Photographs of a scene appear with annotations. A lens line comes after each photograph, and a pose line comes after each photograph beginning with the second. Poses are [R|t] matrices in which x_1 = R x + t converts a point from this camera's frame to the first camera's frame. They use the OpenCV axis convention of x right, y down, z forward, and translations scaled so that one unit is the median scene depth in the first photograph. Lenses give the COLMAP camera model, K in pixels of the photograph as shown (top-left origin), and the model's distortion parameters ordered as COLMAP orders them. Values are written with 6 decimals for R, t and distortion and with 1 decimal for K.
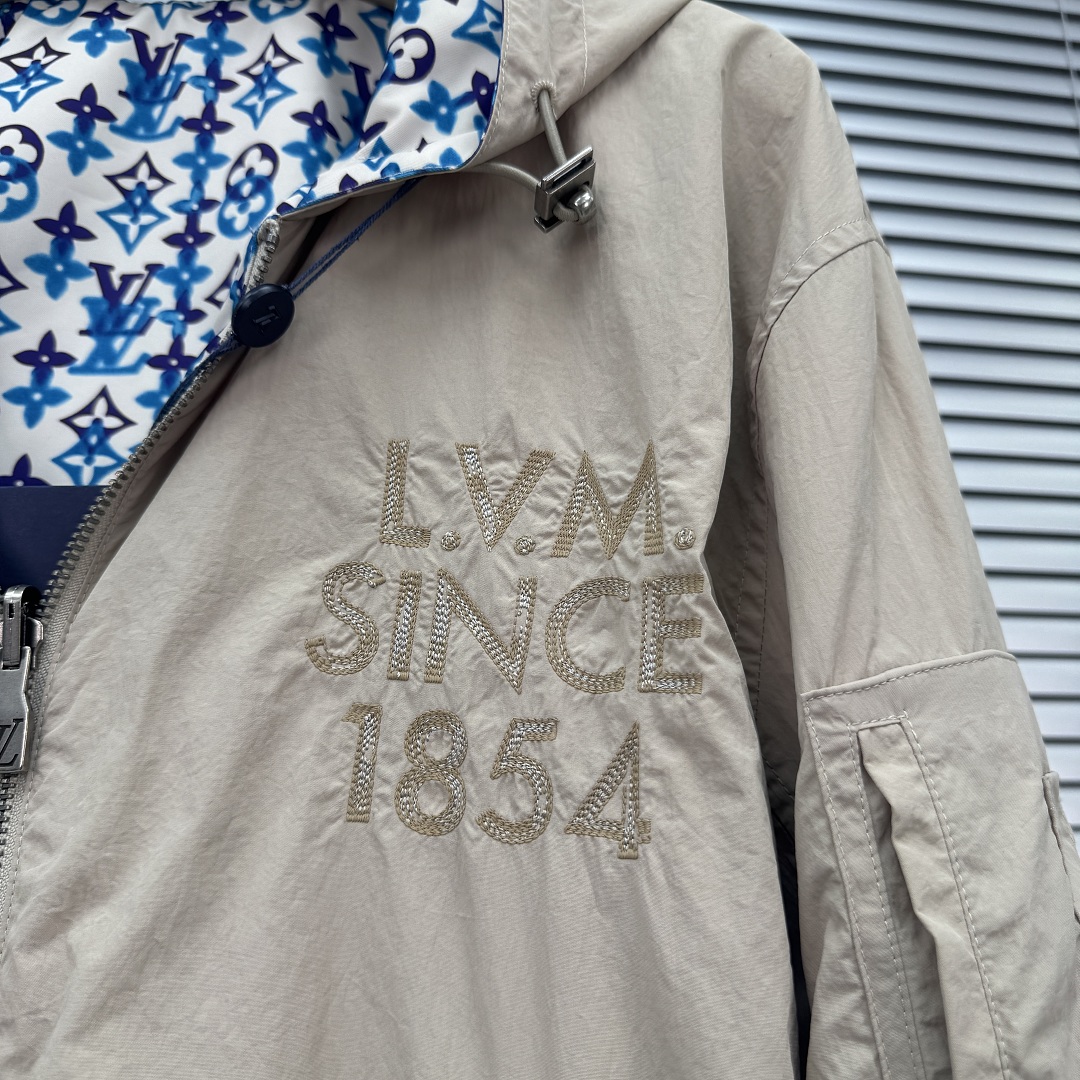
lens RADIAL K [[1087.4, 0, 545.8], [0, 1087.4, 554.9], [0, 0, 1]] dist [0.123536, -0.305549]
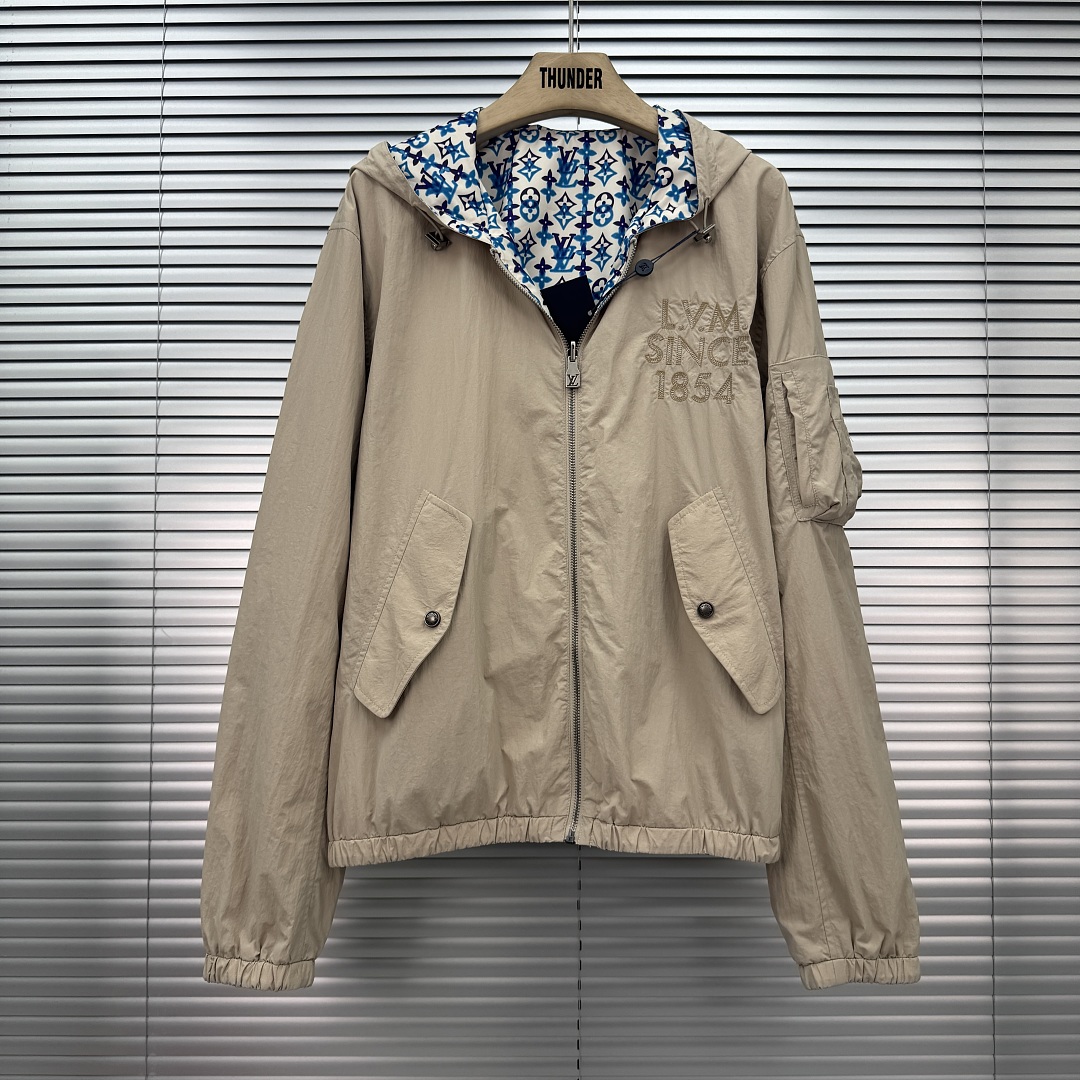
lens RADIAL K [[1256.3, 0, 544.7], [0, 1256.3, 574.0], [0, 0, 1]] dist [0.342498, -1.003611]
pose [[0.998569, -0.008384, 0.052825, -0.834069], [-0.002866, 0.977830, 0.209380, -0.104678], [-0.053409, -0.209232, 0.976407, -3.621102]]
